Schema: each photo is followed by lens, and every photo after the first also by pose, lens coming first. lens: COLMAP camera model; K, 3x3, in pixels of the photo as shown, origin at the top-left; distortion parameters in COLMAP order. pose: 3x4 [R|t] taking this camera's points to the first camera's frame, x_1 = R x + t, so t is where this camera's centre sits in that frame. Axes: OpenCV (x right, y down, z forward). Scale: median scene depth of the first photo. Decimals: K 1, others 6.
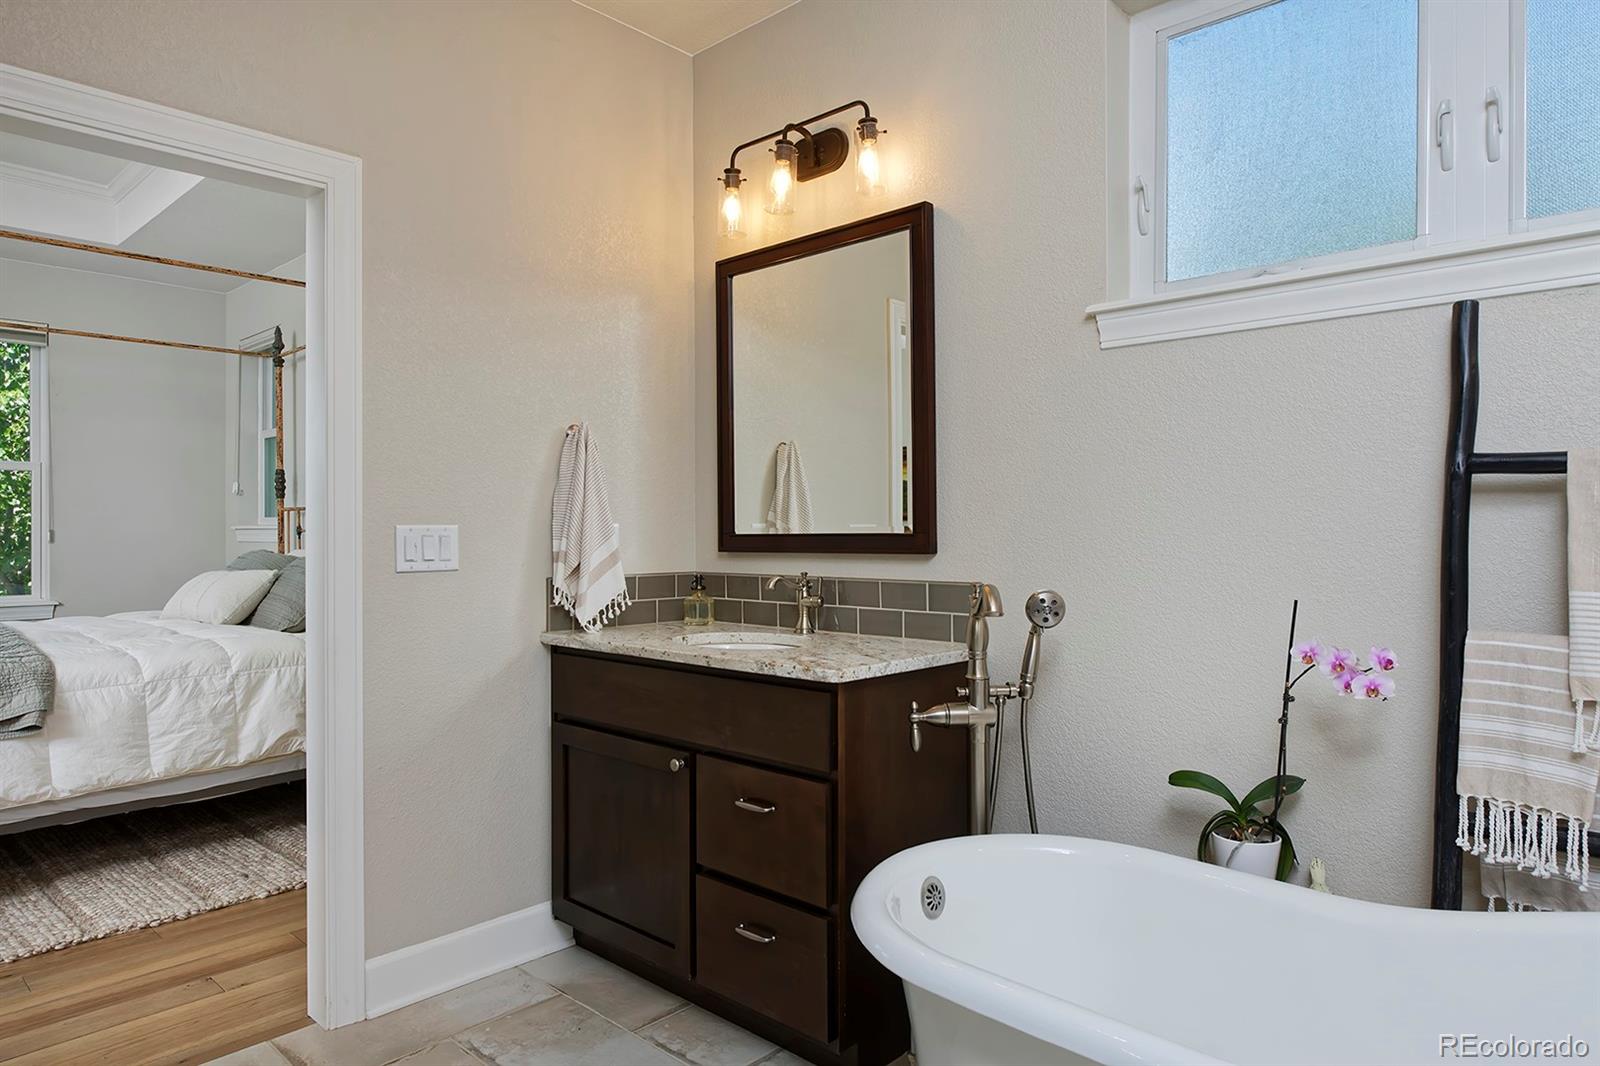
lens RADIAL K [[984.9, 0, 802.0], [0, 984.9, 537.2], [0, 0, 1]] dist [-0.005598, -0.000447]
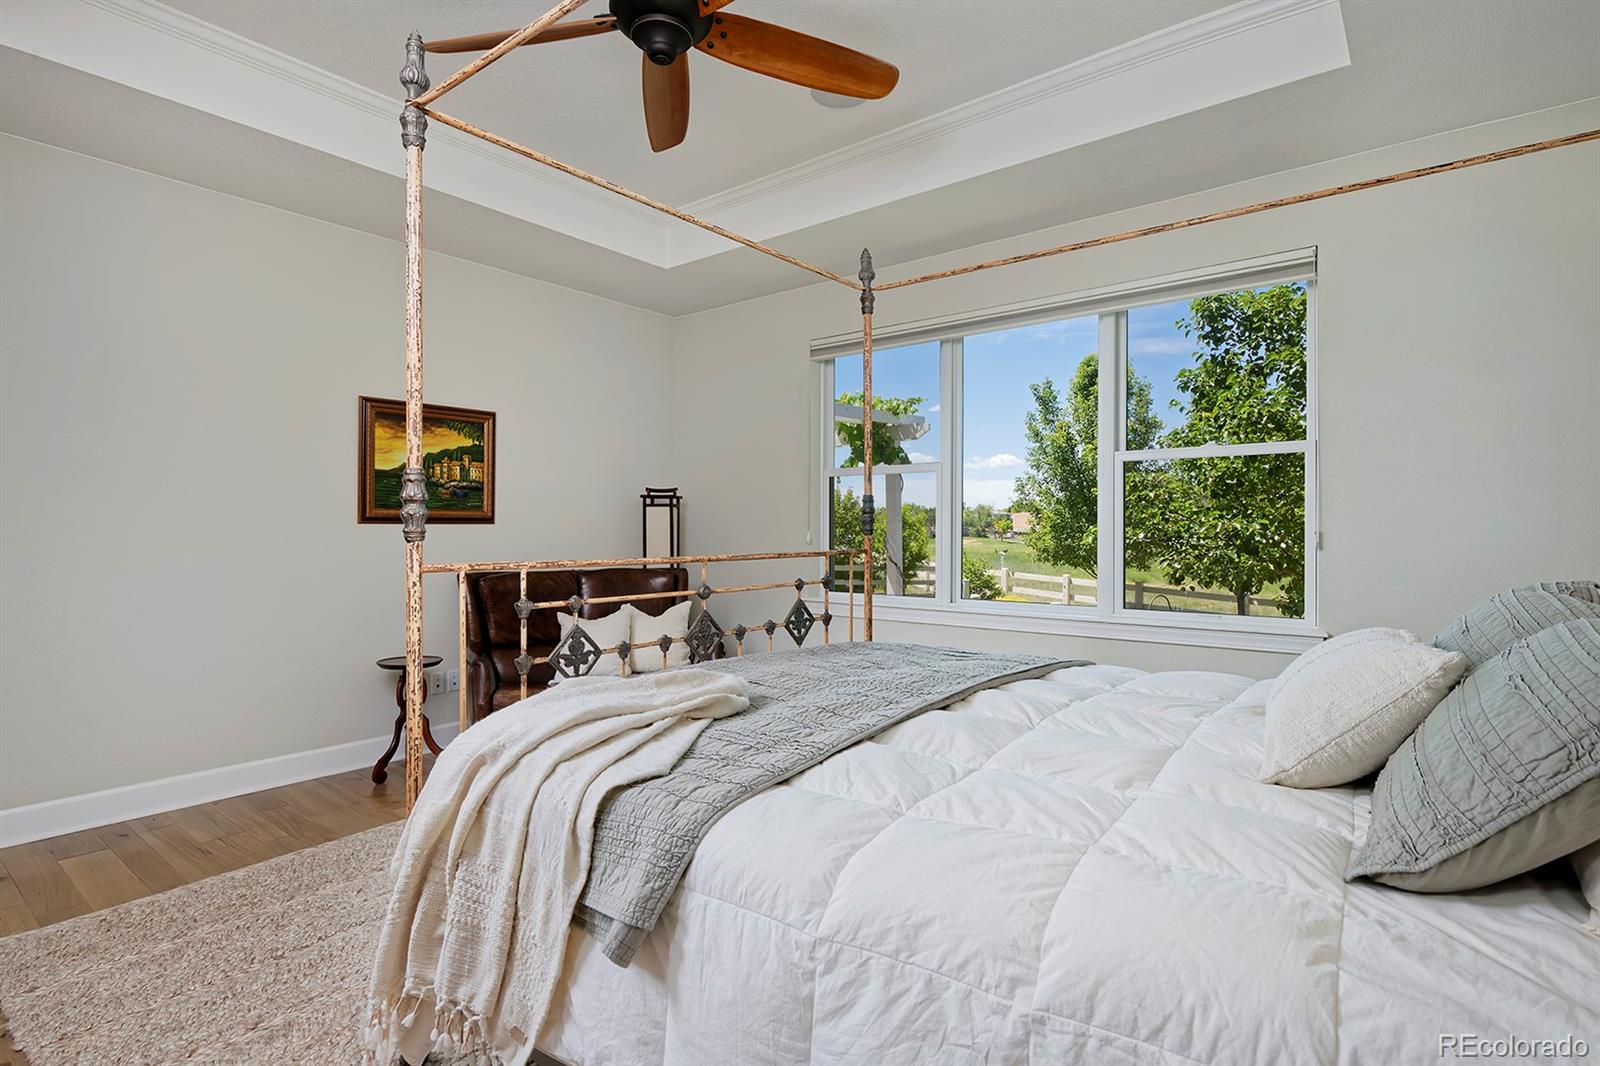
lens RADIAL K [[806.9, 0, 797.2], [0, 806.9, 527.8], [0, 0, 1]] dist [-0.003405, -0.000187]
pose [[0.086157, 0.000271, -0.996282, -0.830630], [-0.012055, 0.999927, -0.000771, -0.021016], [0.996209, 0.012077, 0.086154, 2.223417]]
